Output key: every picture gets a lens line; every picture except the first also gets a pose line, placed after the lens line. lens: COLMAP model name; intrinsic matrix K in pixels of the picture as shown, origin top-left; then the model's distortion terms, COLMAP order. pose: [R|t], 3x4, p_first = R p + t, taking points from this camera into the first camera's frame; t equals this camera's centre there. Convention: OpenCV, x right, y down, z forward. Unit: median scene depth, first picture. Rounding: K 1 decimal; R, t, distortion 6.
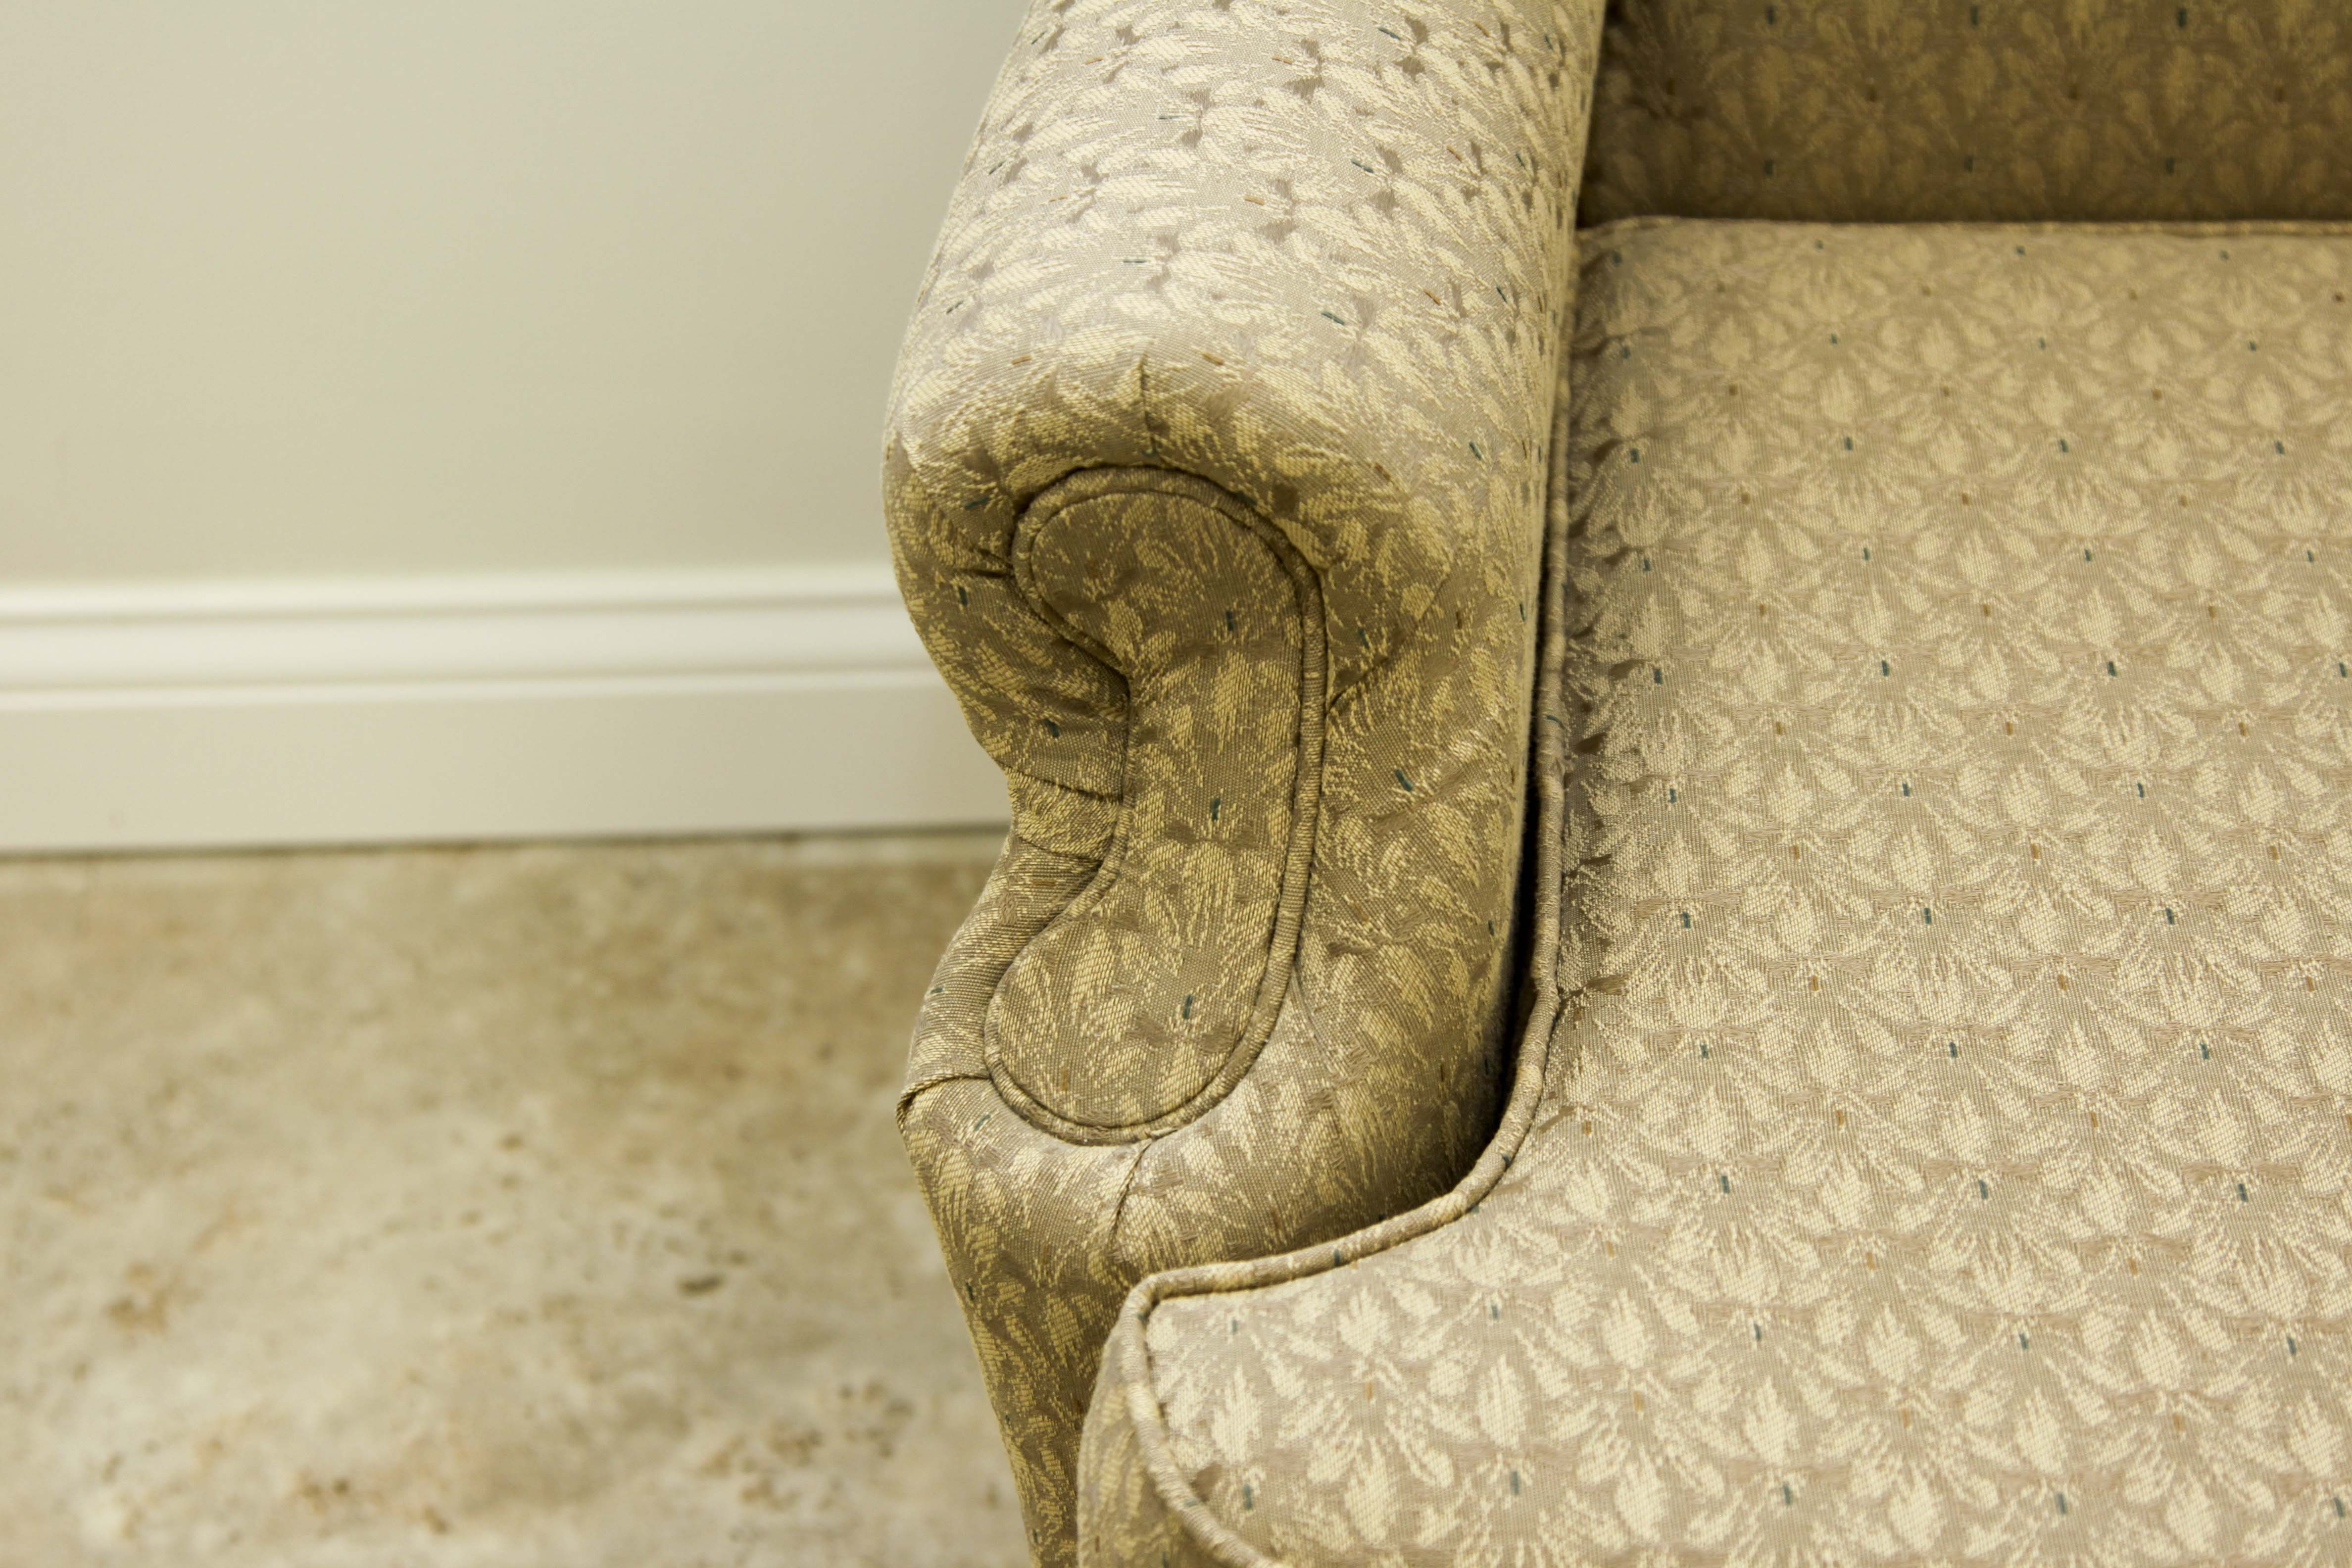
lens RADIAL K [[5000.8, 0, 1176.0], [0, 5000.8, 784.0], [0, 0, 1]] dist [0.072000, 0.314391]
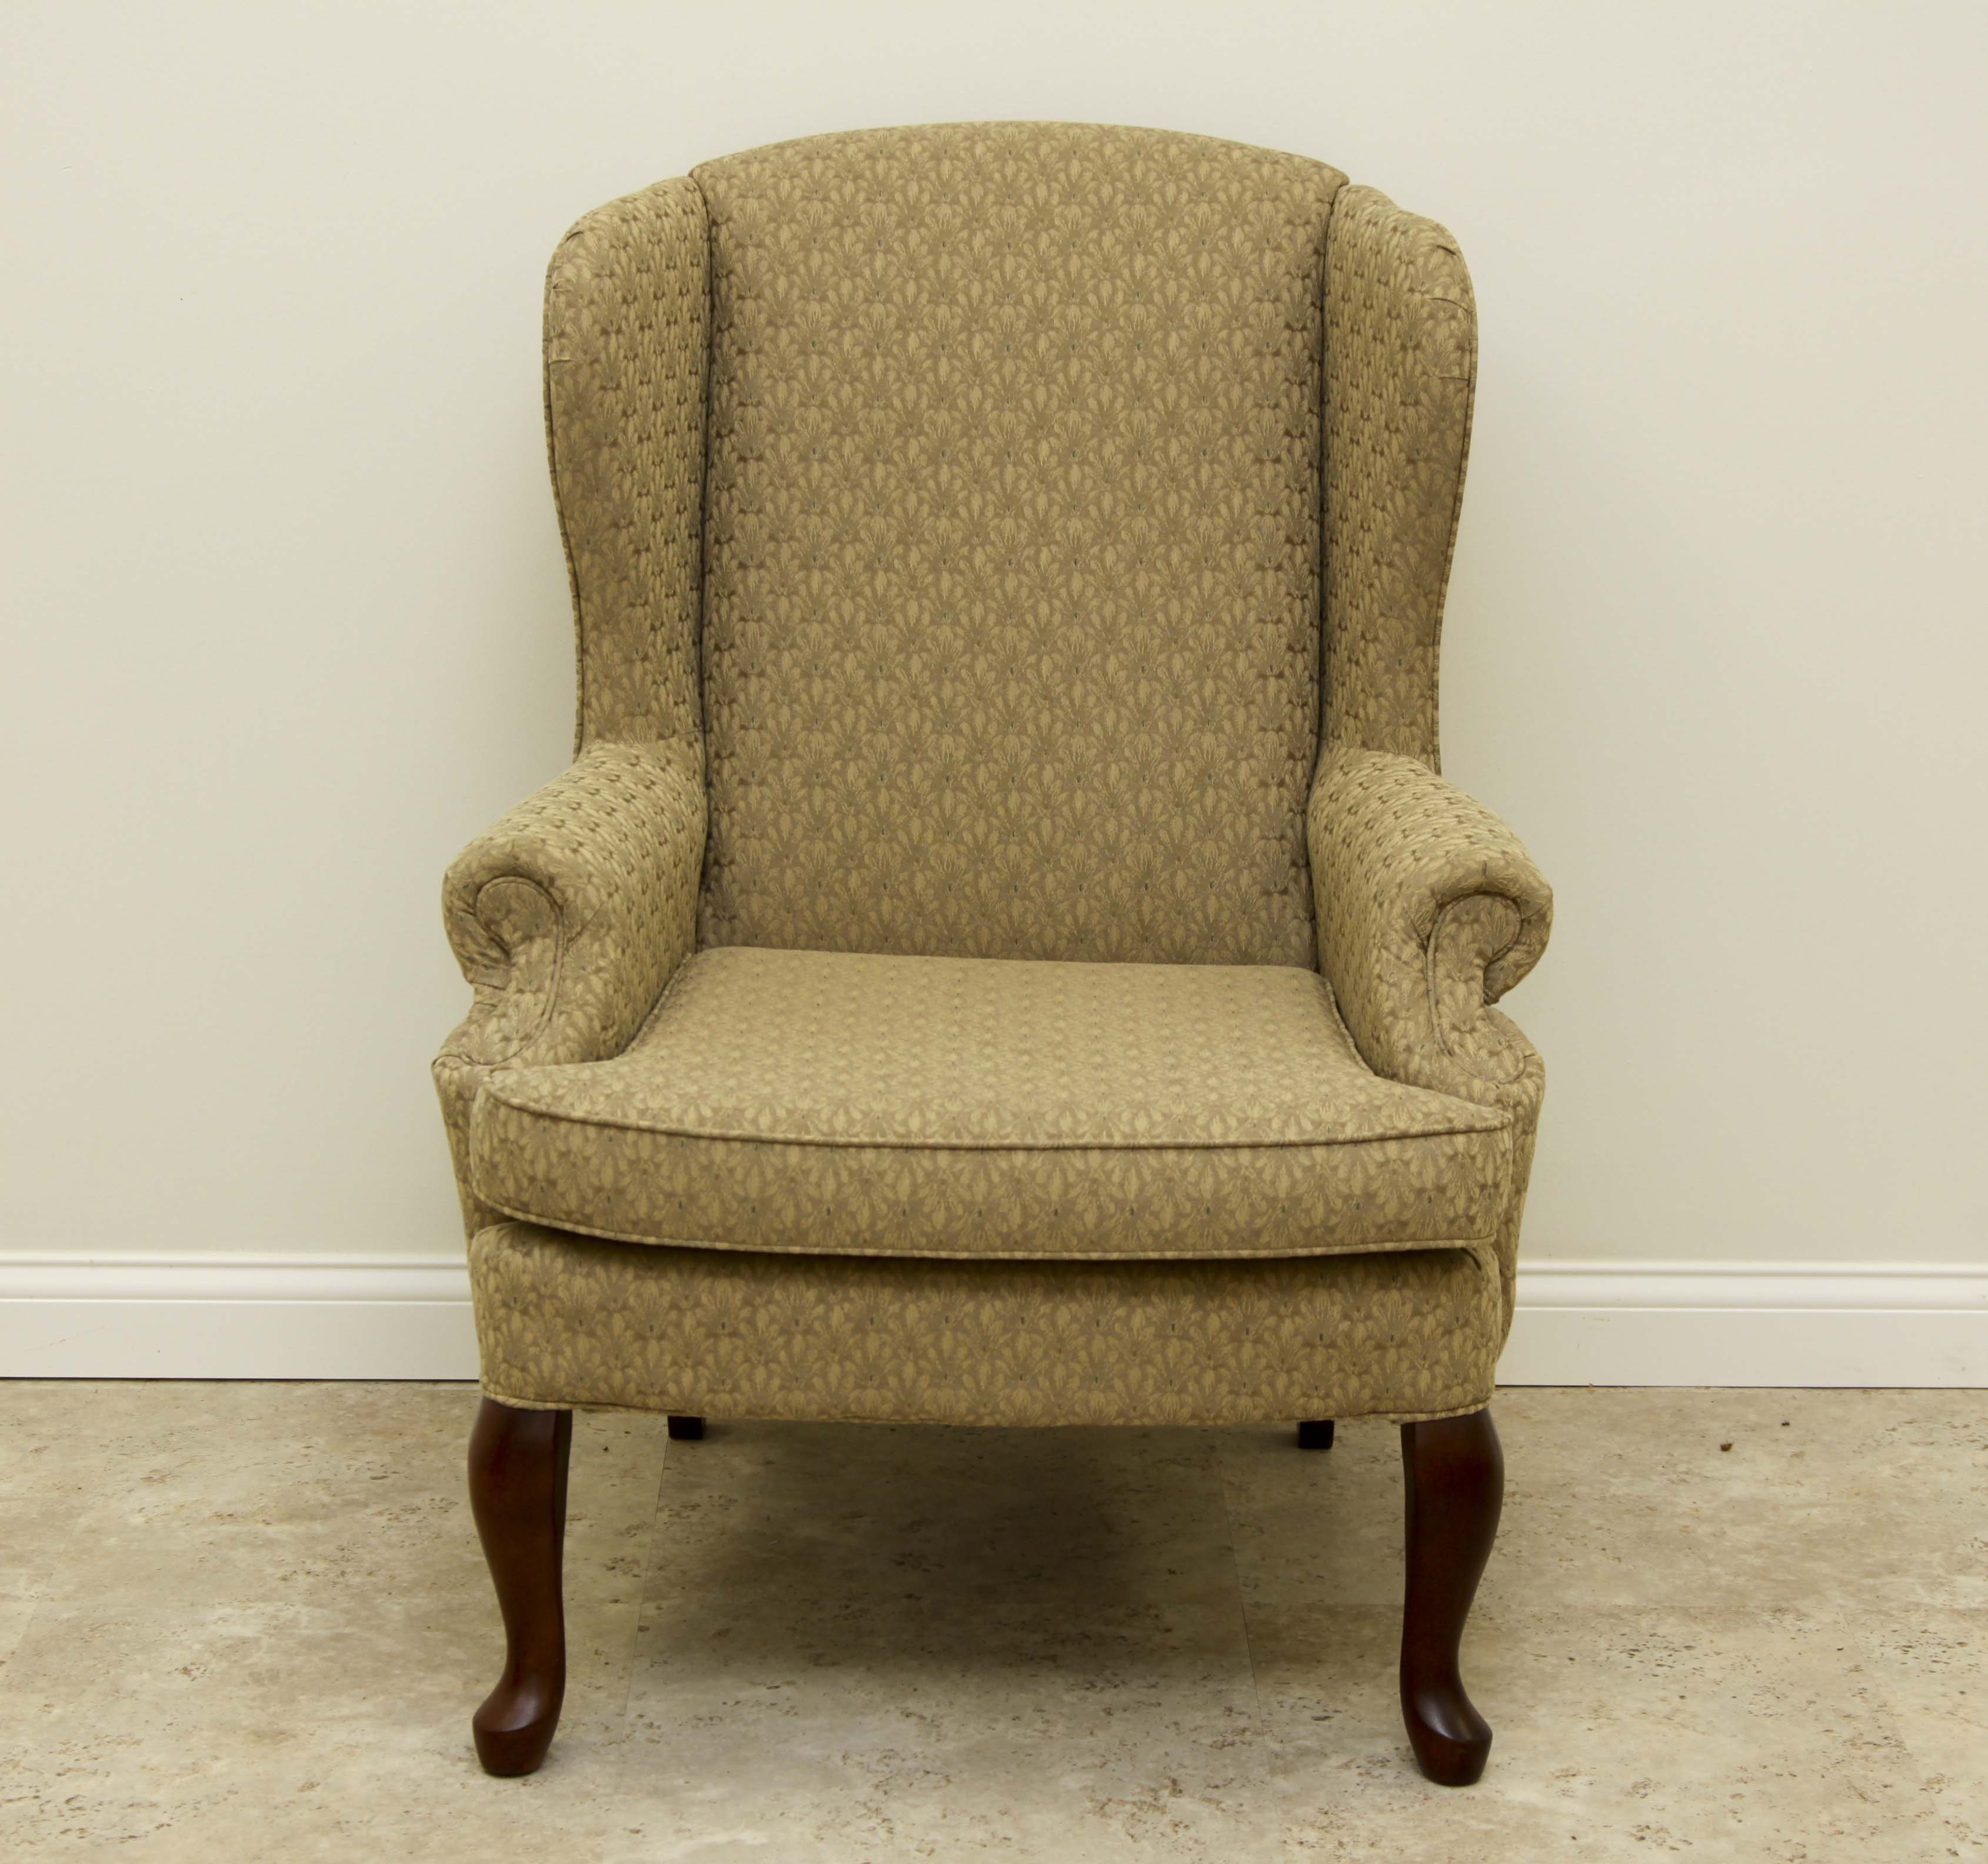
lens RADIAL K [[4483.6, 0, 994.0], [0, 4483.6, 932.0], [0, 0, 1]] dist [-0.005838, 0.117352]
pose [[0.999565, 0.028930, -0.005799, 0.223722], [-0.028482, 0.894761, -0.445636, 0.872520], [-0.007703, 0.445607, 0.895195, -1.160358]]
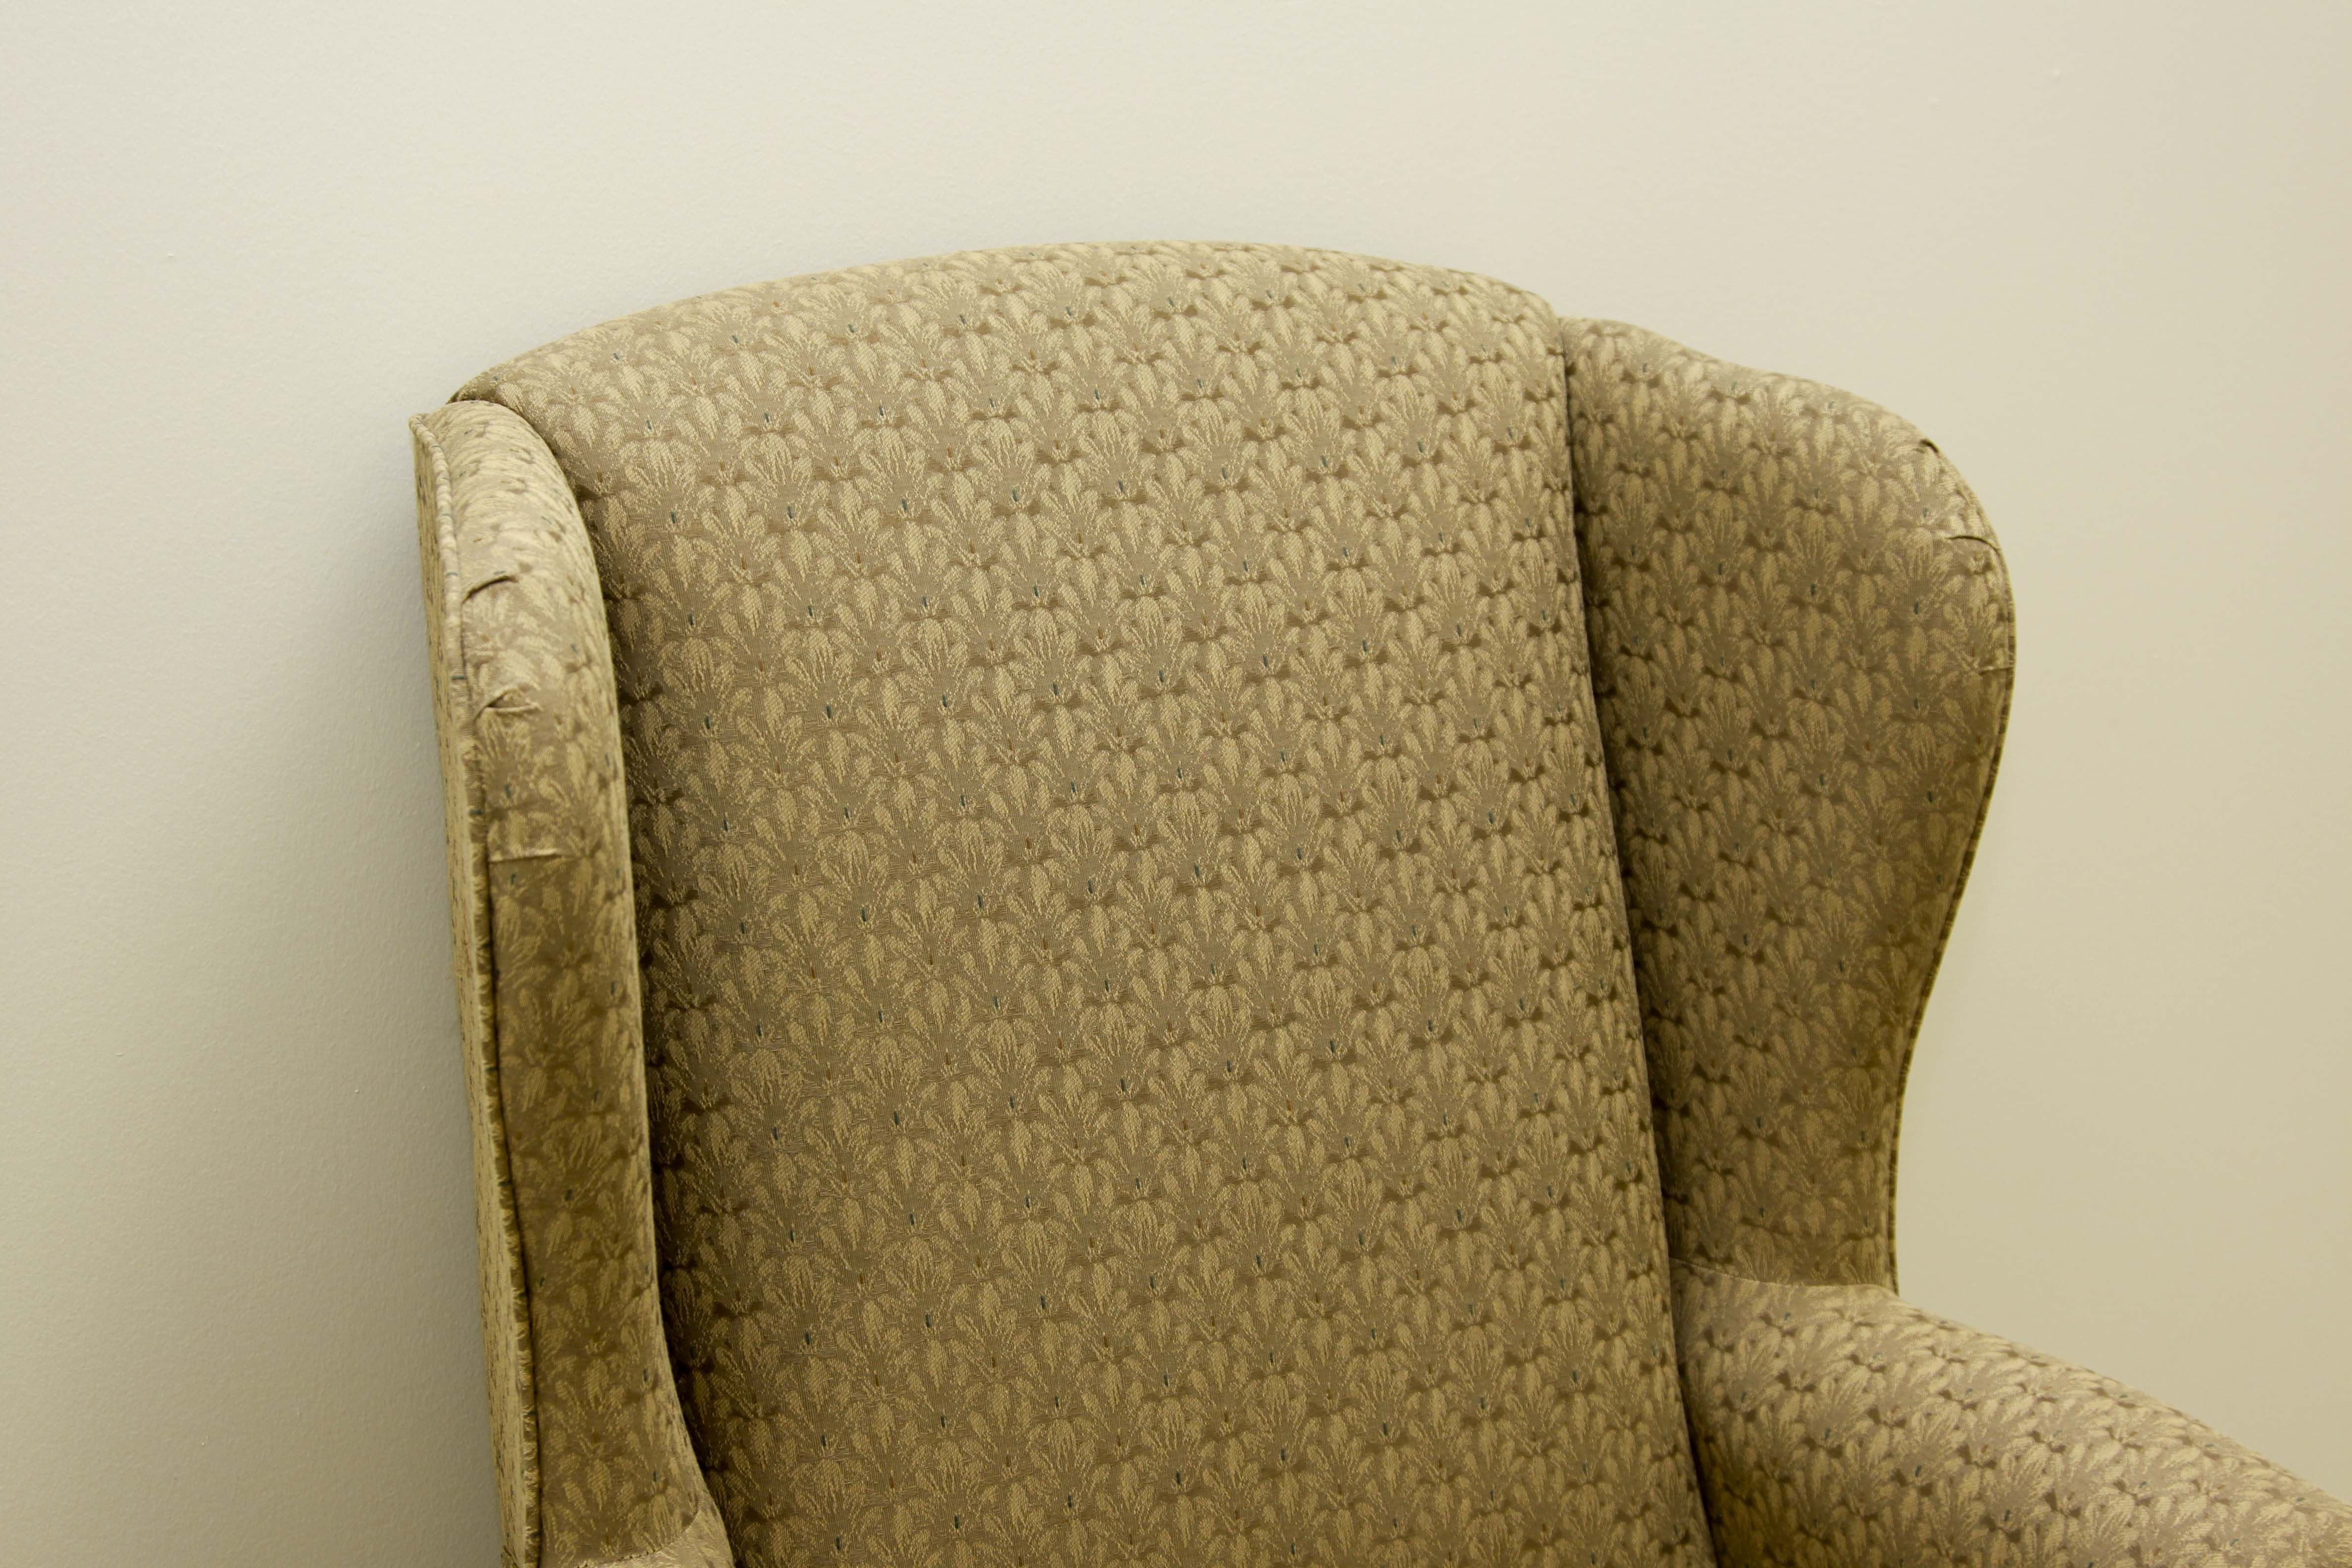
lens RADIAL K [[3994.5, 0, 1176.0], [0, 3994.5, 784.0], [0, 0, 1]] dist [0.022553, 0.089727]
pose [[0.879066, -0.105037, 0.464983, -0.290314], [0.290425, 0.891502, -0.347673, 0.036347], [-0.378015, 0.440671, 0.814195, -0.182762]]
